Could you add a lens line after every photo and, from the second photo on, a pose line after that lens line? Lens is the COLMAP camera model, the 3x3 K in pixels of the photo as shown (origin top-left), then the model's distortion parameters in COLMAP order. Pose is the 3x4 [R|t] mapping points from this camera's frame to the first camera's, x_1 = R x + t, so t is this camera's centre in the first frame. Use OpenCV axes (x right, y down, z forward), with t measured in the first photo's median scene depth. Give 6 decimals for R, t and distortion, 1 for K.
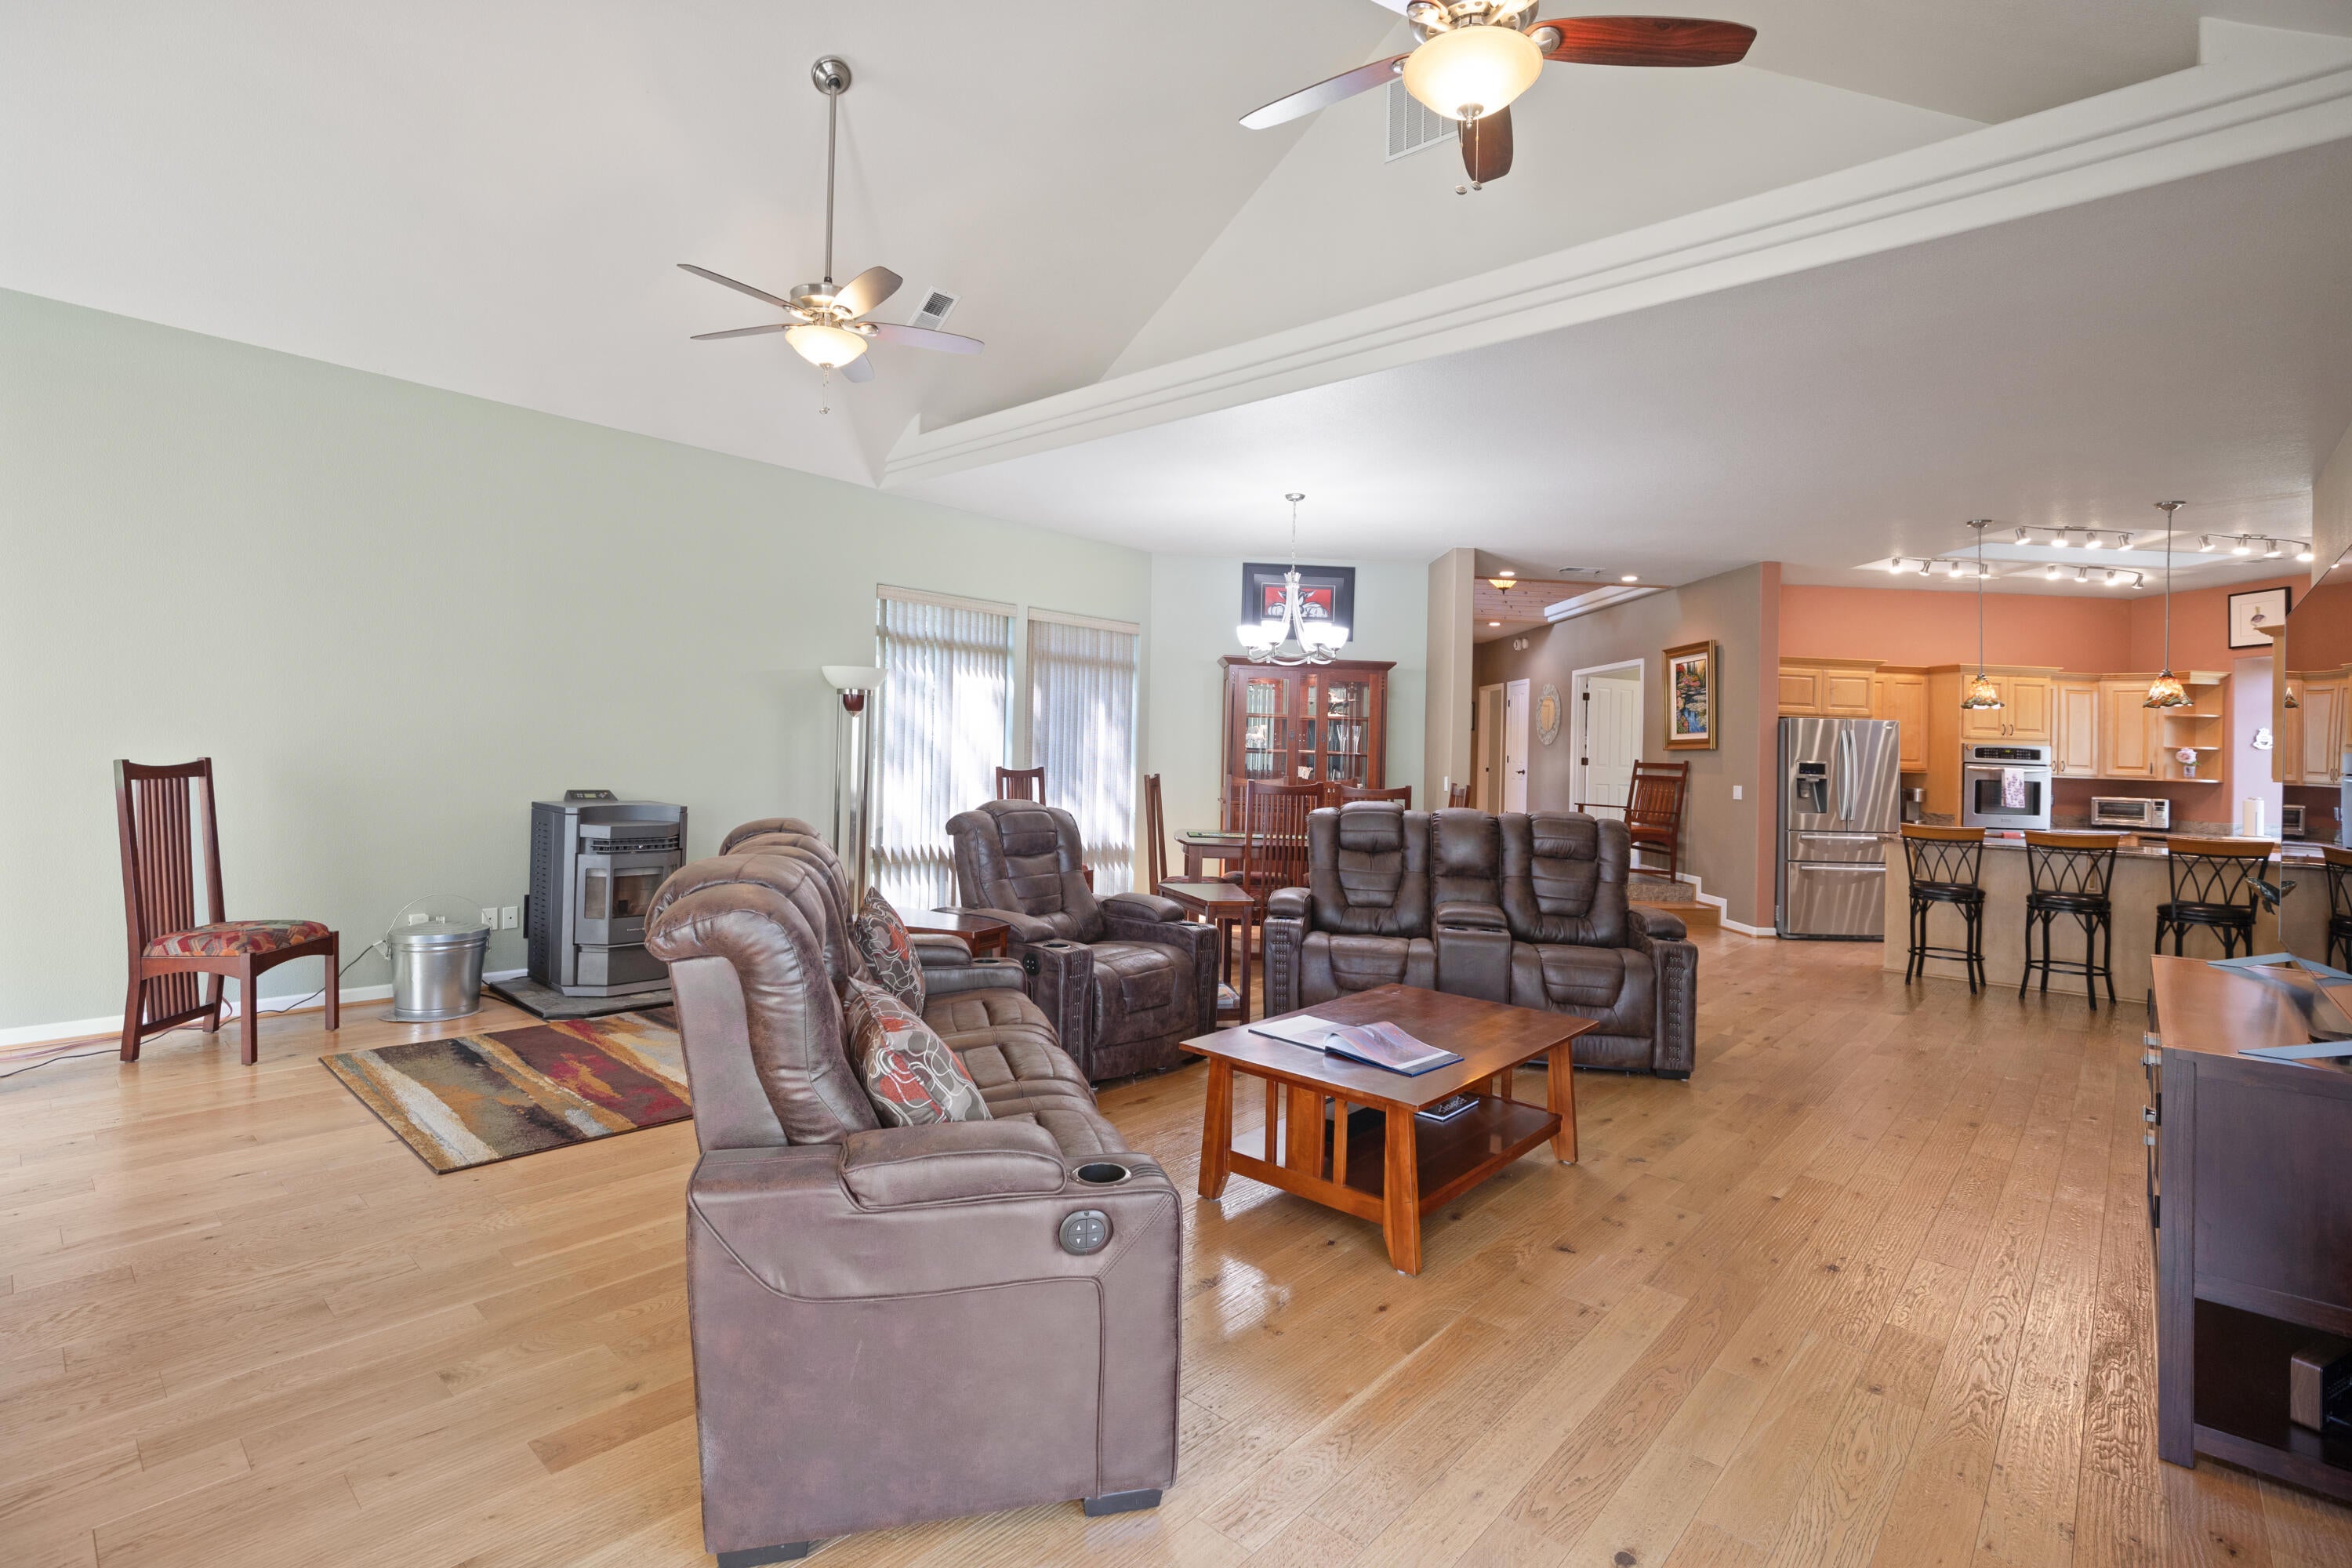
lens RADIAL K [[1087.8, 0, 1184.8], [0, 1087.8, 755.7], [0, 0, 1]] dist [-0.002661, -0.000322]
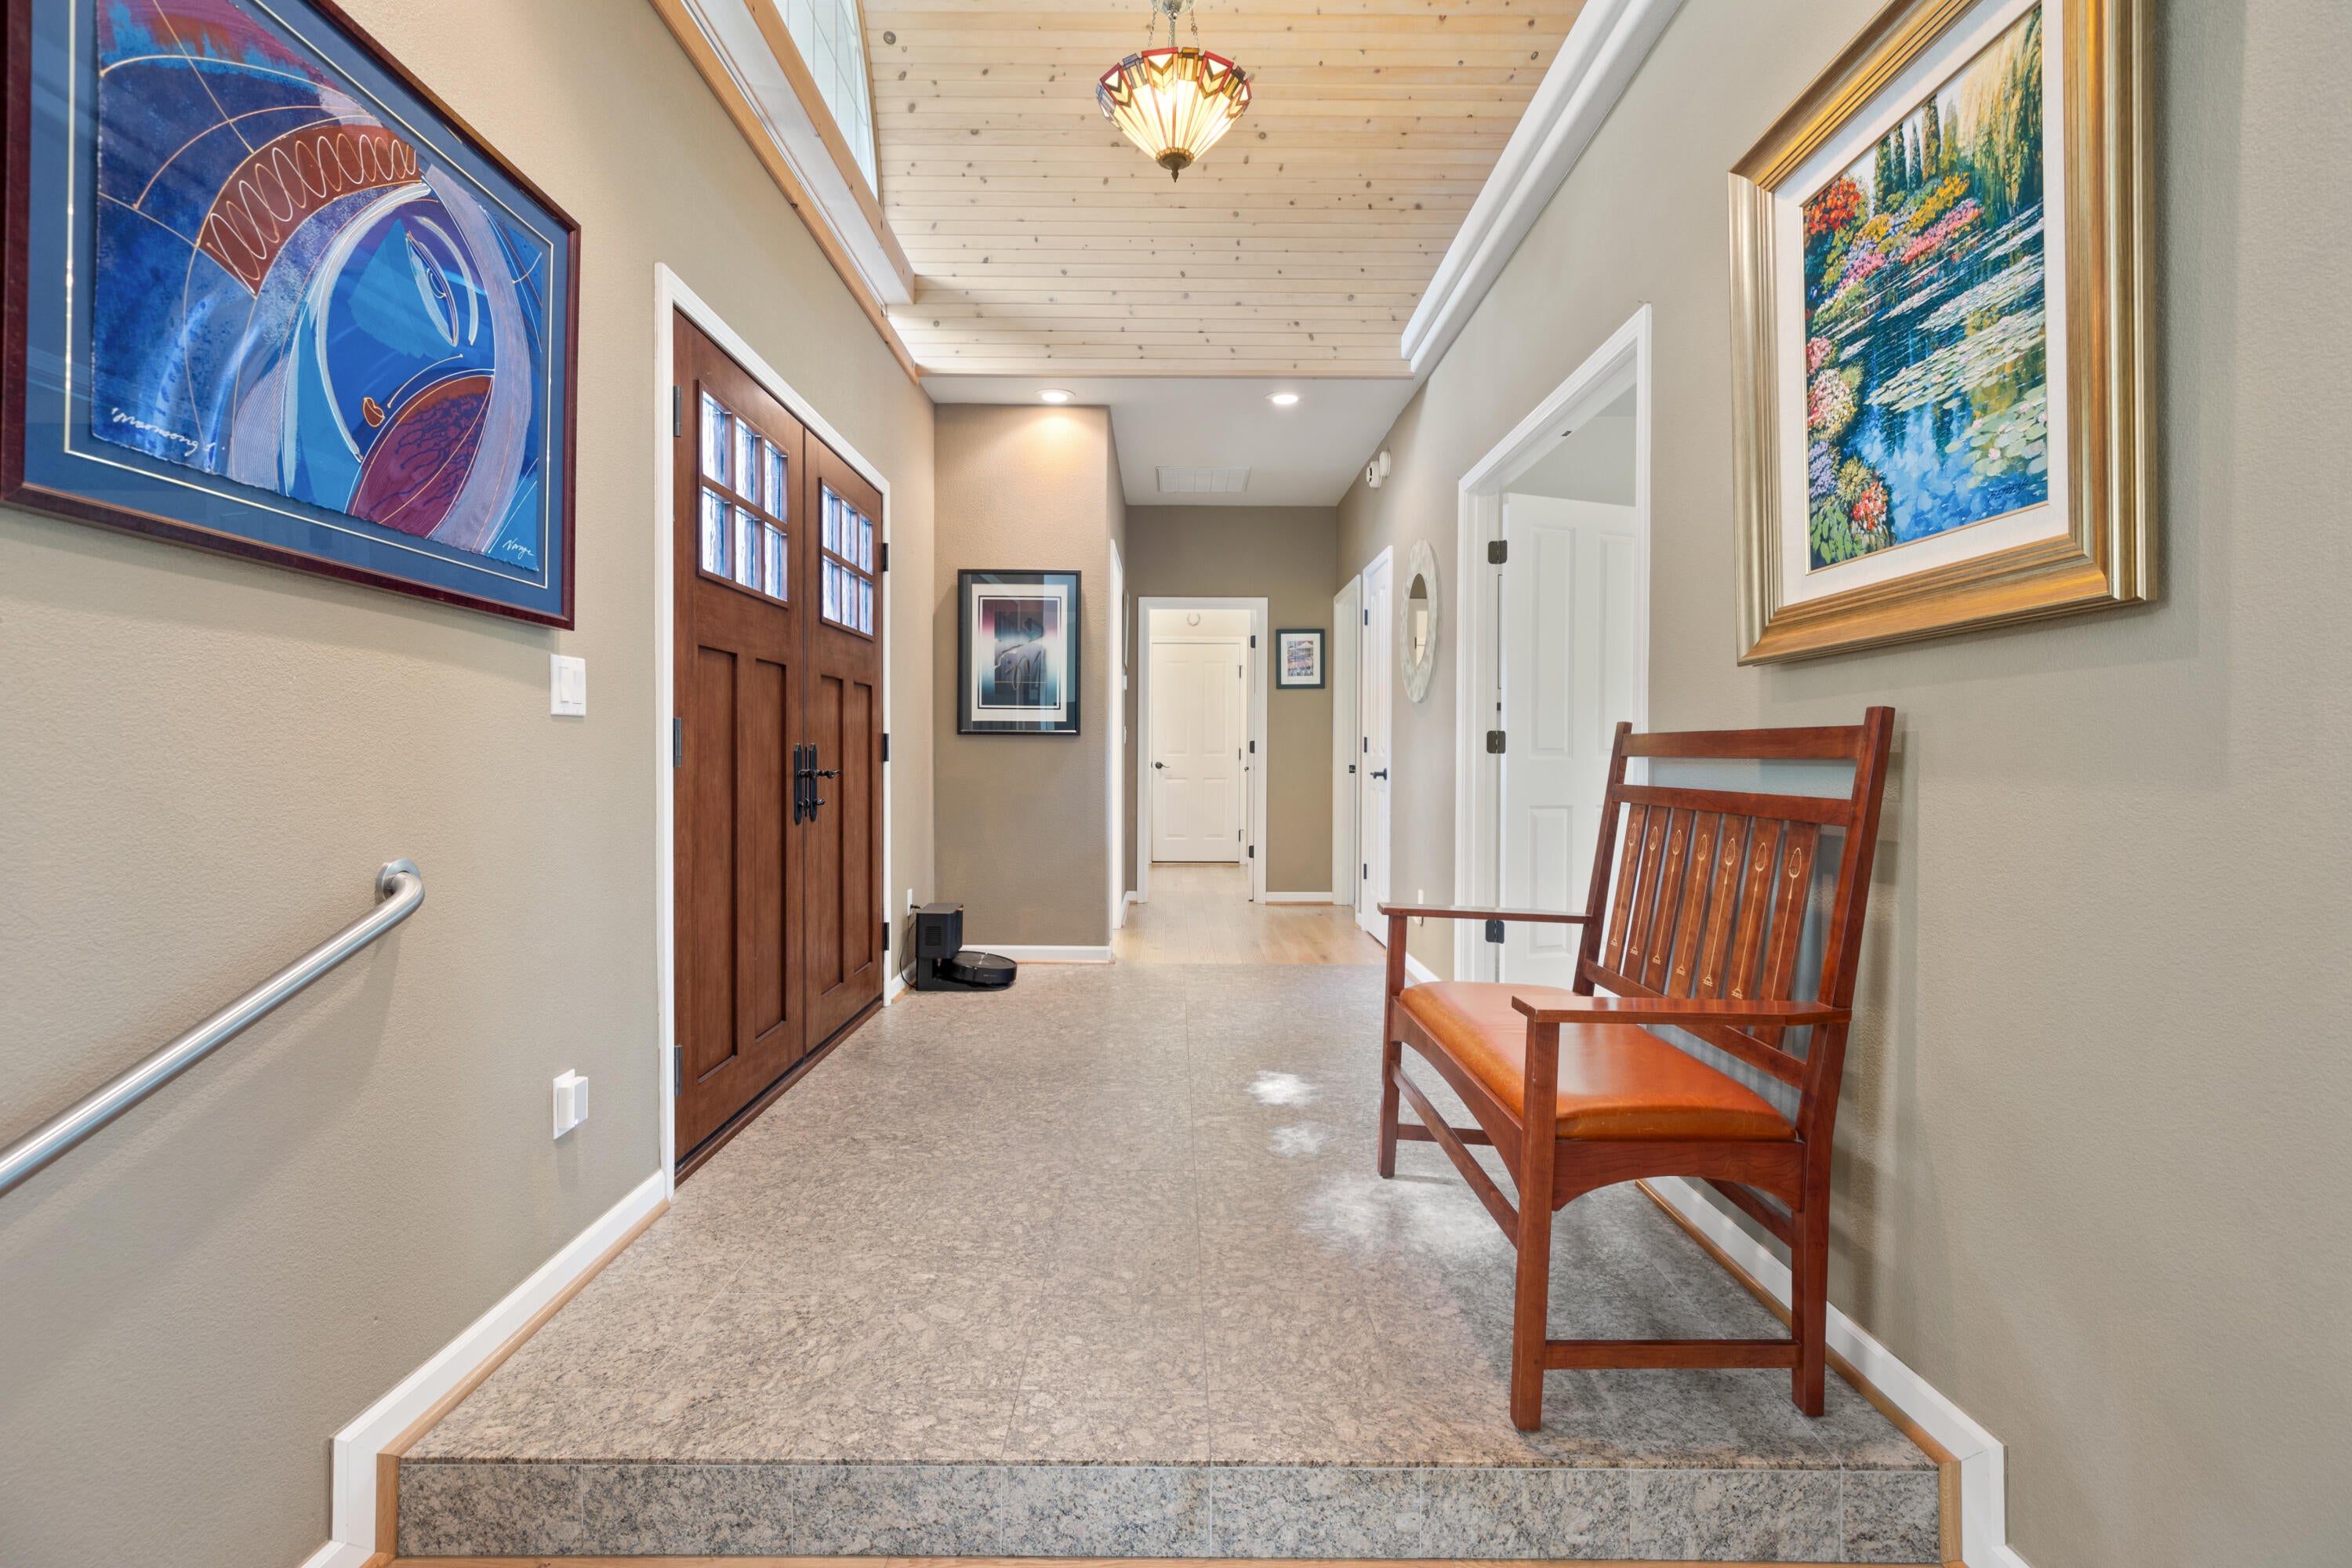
lens RADIAL K [[1087.8, 0, 1184.8], [0, 1087.8, 755.7], [0, 0, 1]] dist [-0.002661, -0.000322]
pose [[0.998851, -0.015202, -0.045447, 0.354578], [0.015093, 0.999882, -0.002745, 0.011134], [0.045483, 0.002056, 0.998963, 0.813990]]
